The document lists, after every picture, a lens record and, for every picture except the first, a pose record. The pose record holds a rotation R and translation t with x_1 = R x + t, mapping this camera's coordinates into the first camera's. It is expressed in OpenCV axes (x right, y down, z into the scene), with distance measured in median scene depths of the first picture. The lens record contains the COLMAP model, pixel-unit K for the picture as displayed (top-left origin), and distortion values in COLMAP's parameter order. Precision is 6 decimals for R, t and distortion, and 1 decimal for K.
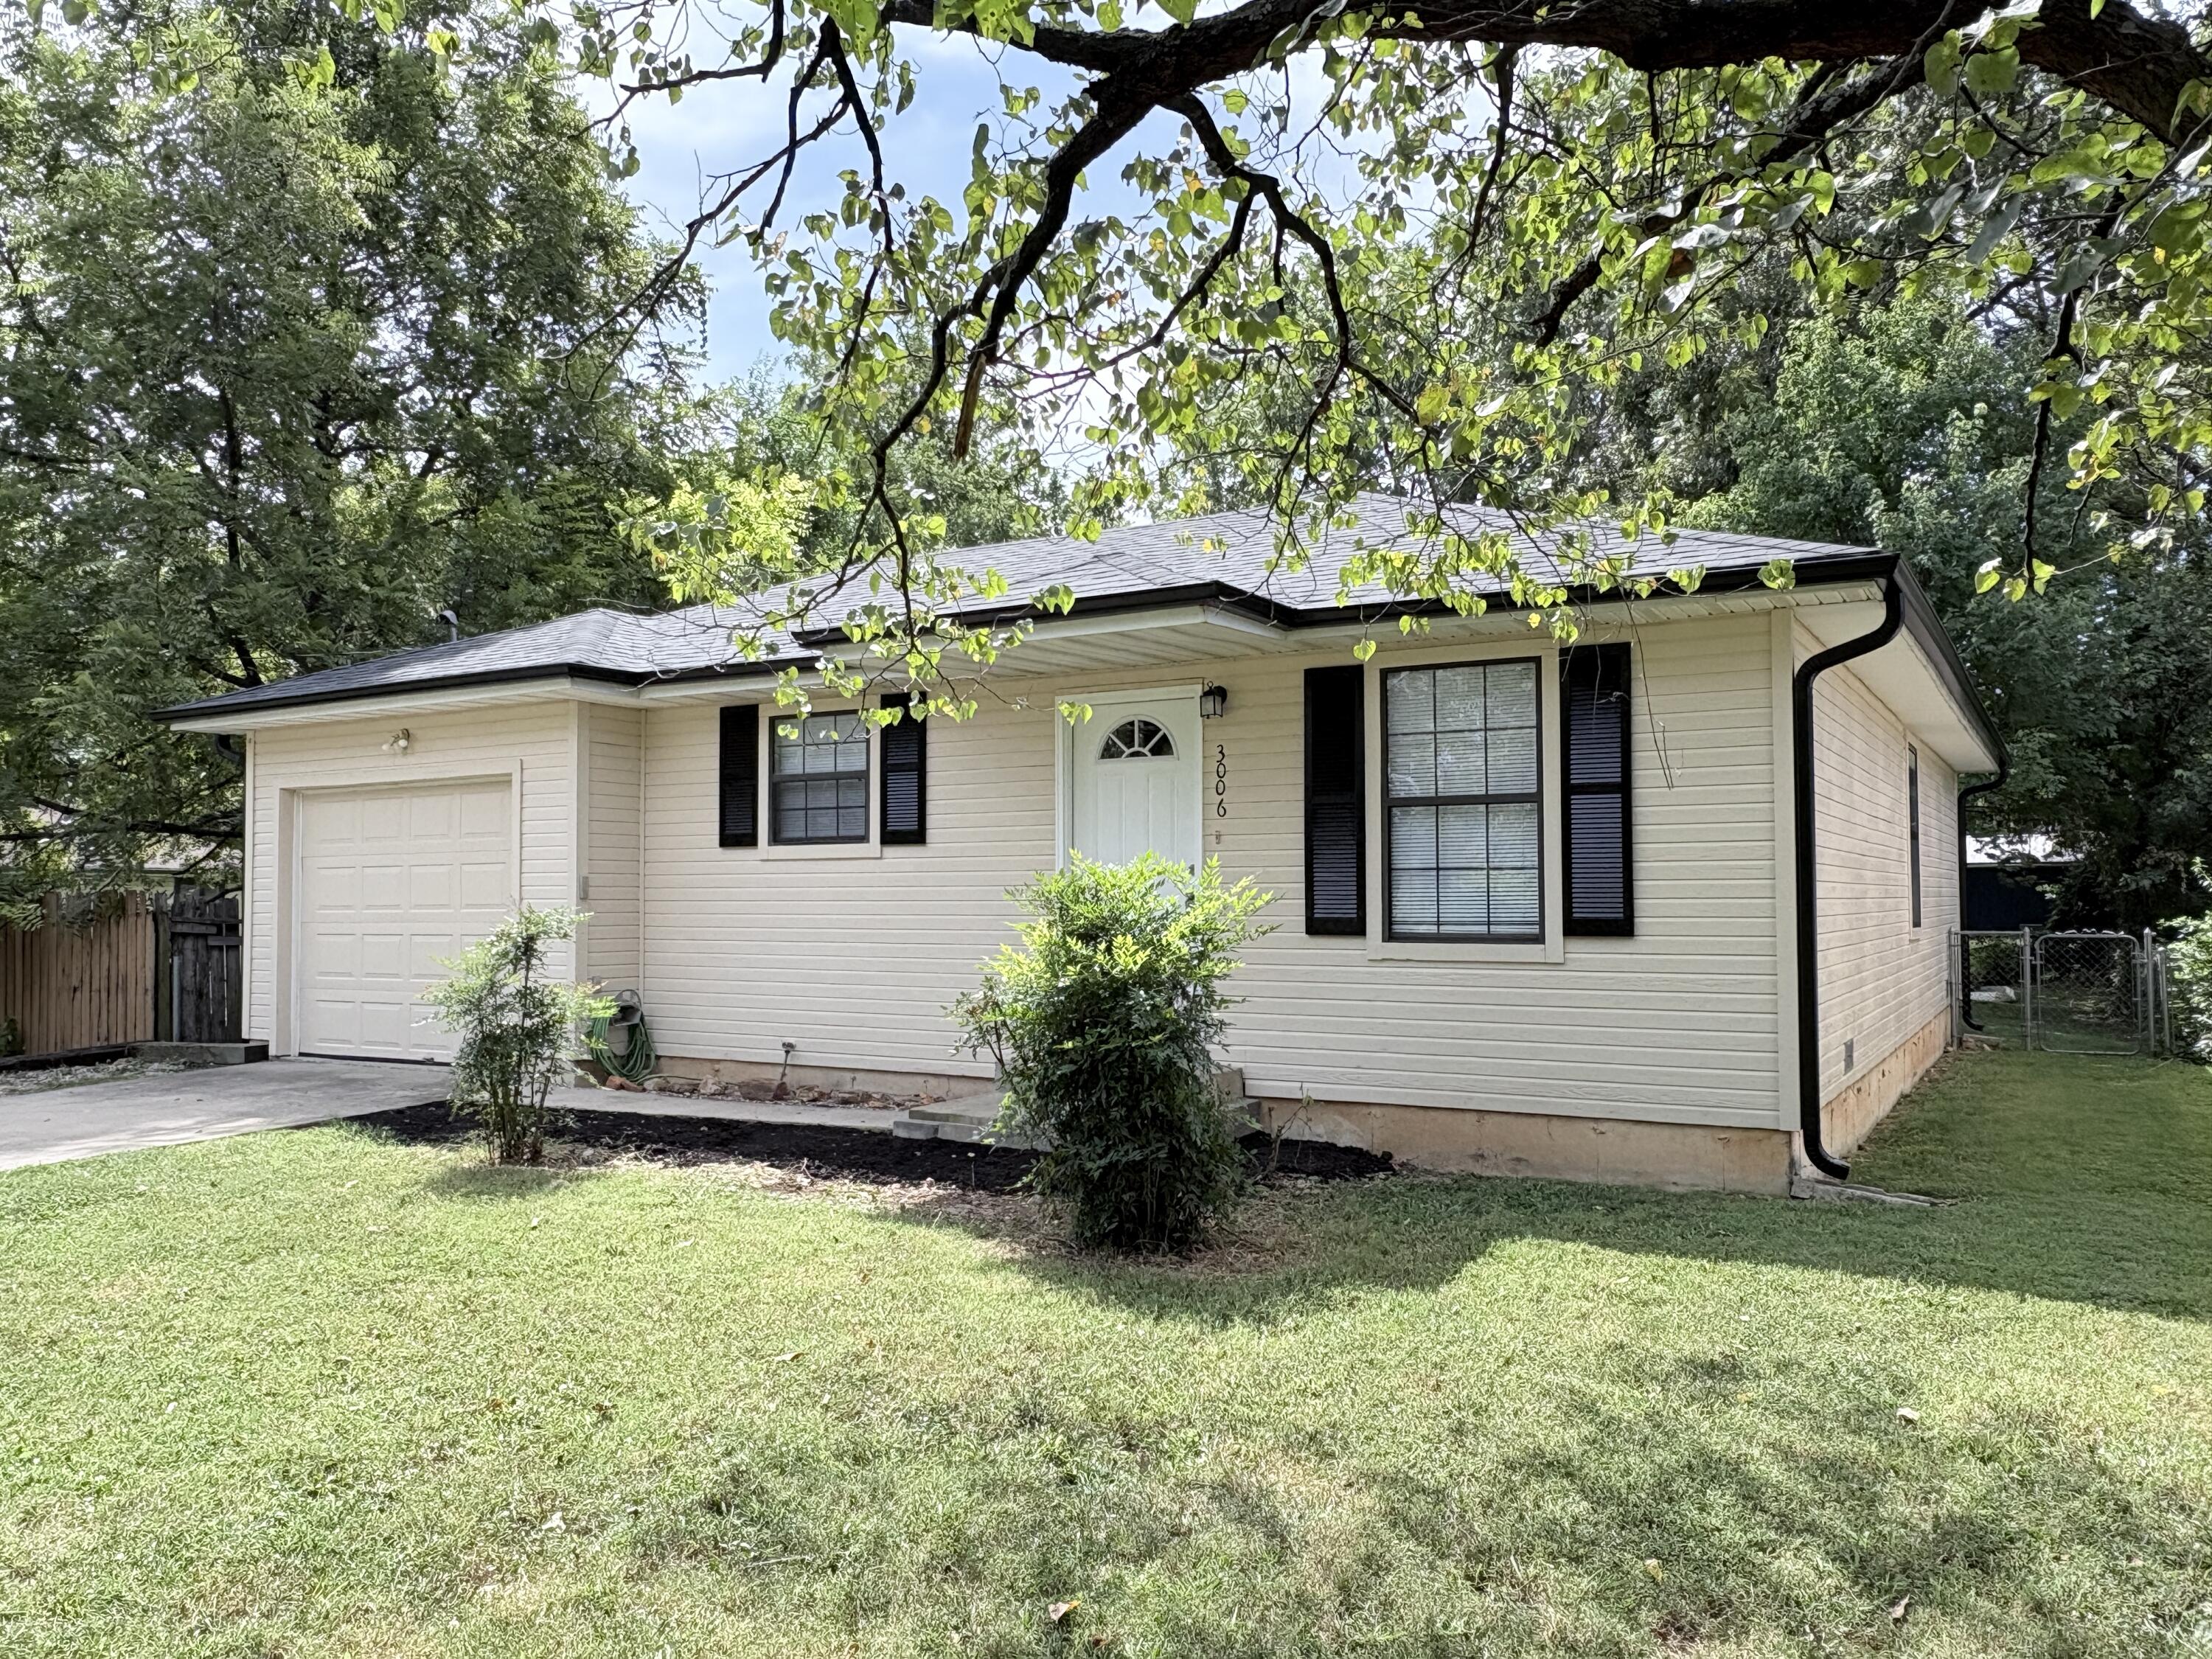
lens RADIAL K [[1663.4, 0, 1103.0], [0, 1663.4, 844.4], [0, 0, 1]] dist [-0.022348, 0.028401]
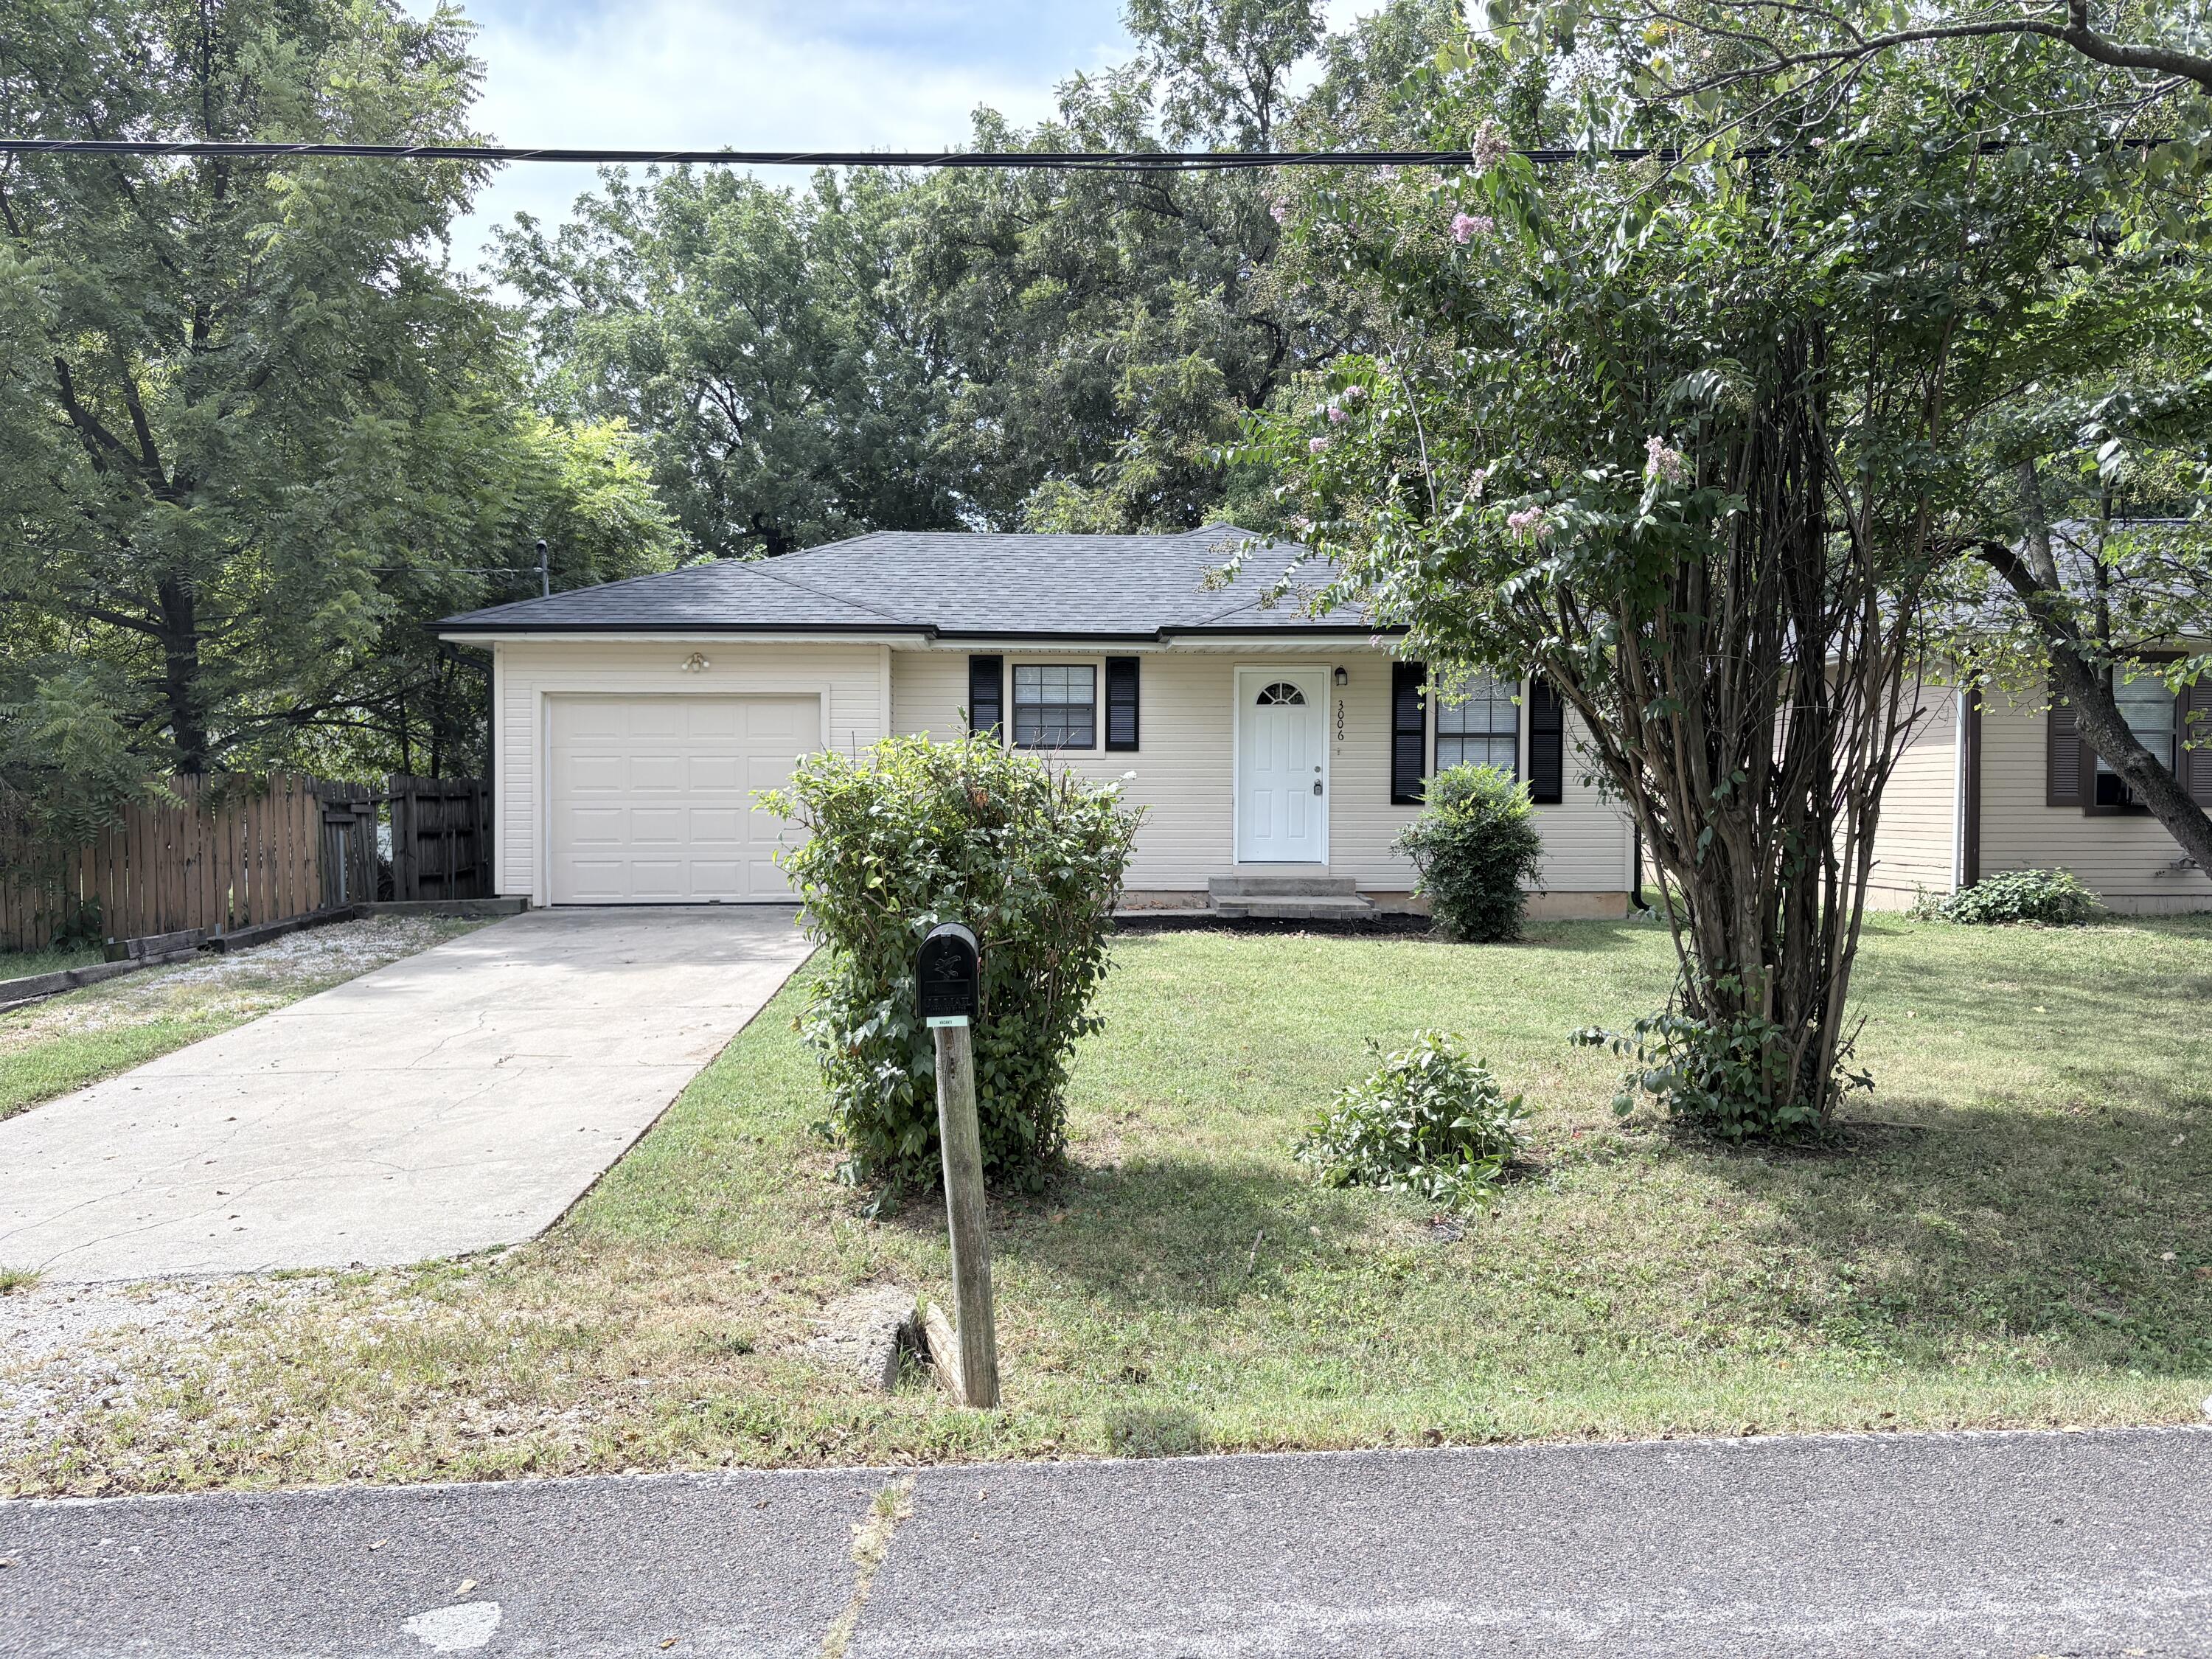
lens RADIAL K [[1691.8, 0, 1106.0], [0, 1691.8, 829.5], [0, 0, 1]] dist [0.016530, -0.002879]
pose [[0.847739, -0.009590, 0.530326, -0.983393], [-0.023627, 0.998161, 0.055817, -0.014613], [-0.529887, -0.059848, 0.845954, -0.375149]]
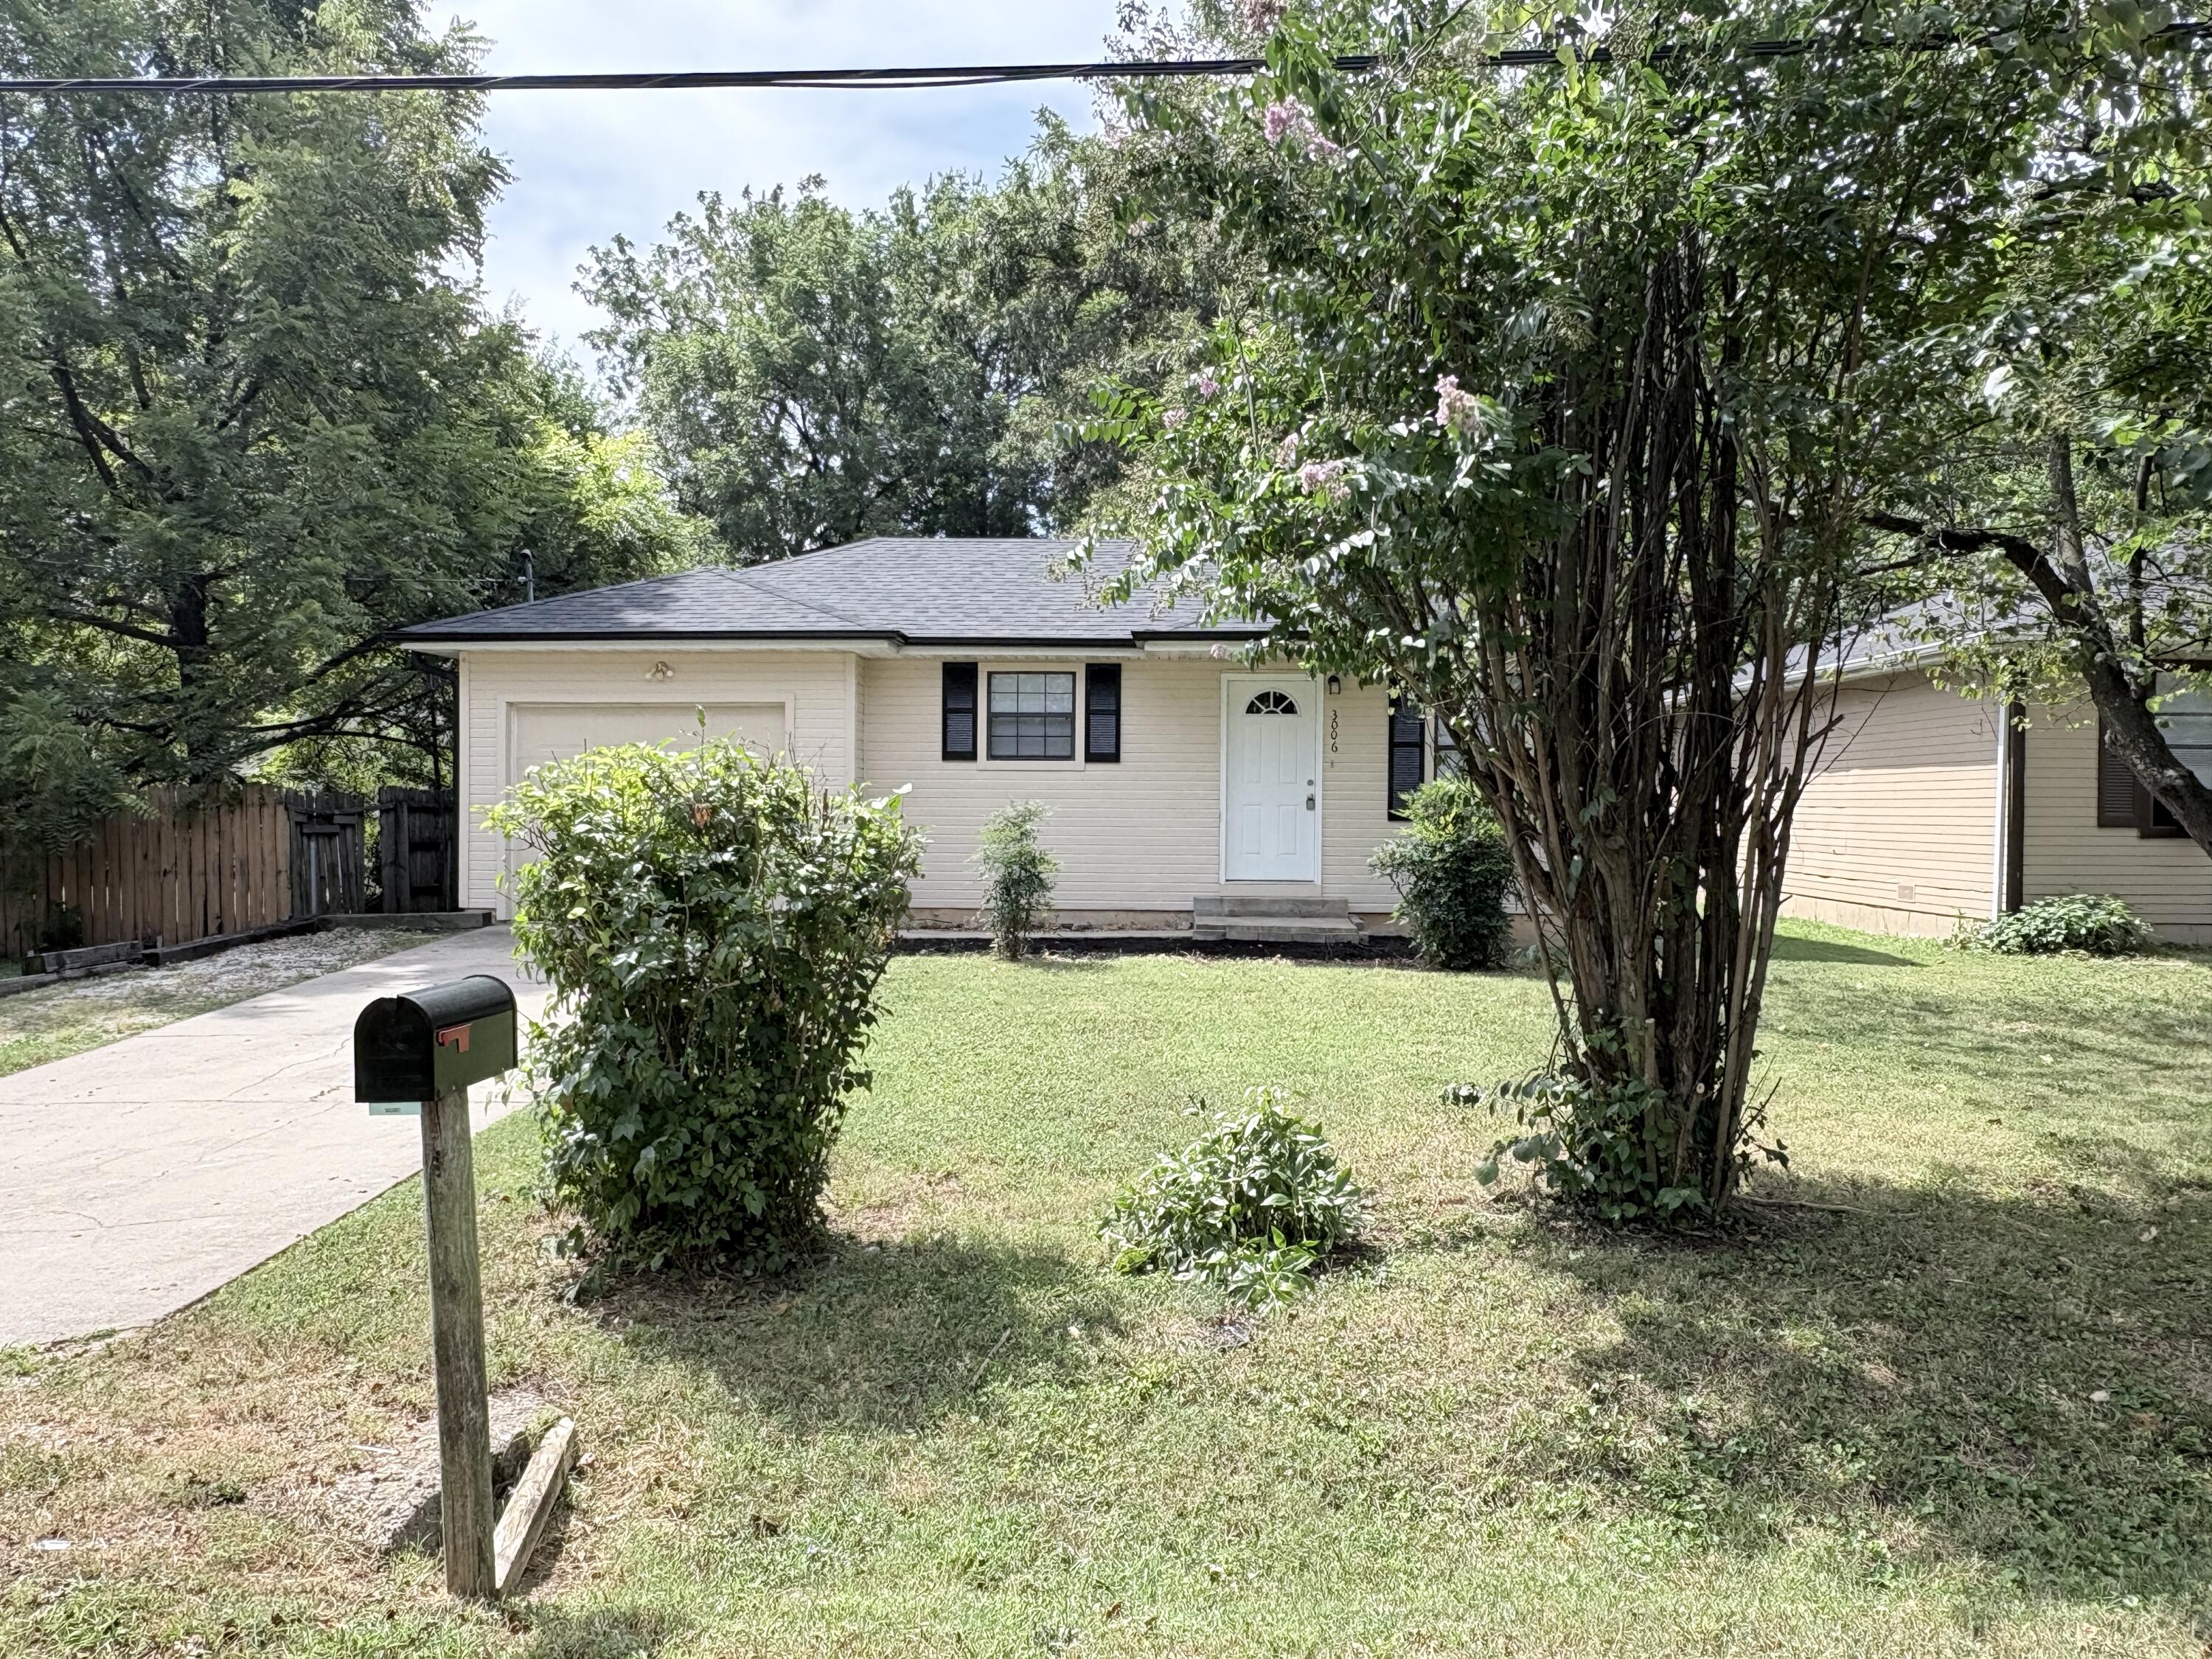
lens RADIAL K [[1663.4, 0, 1103.0], [0, 1663.4, 844.4], [0, 0, 1]] dist [-0.022348, 0.028401]
pose [[0.880426, -0.005121, 0.474155, -0.830937], [-0.026342, 0.997869, 0.059689, -0.016072], [-0.473451, -0.065042, 0.878416, -0.345450]]
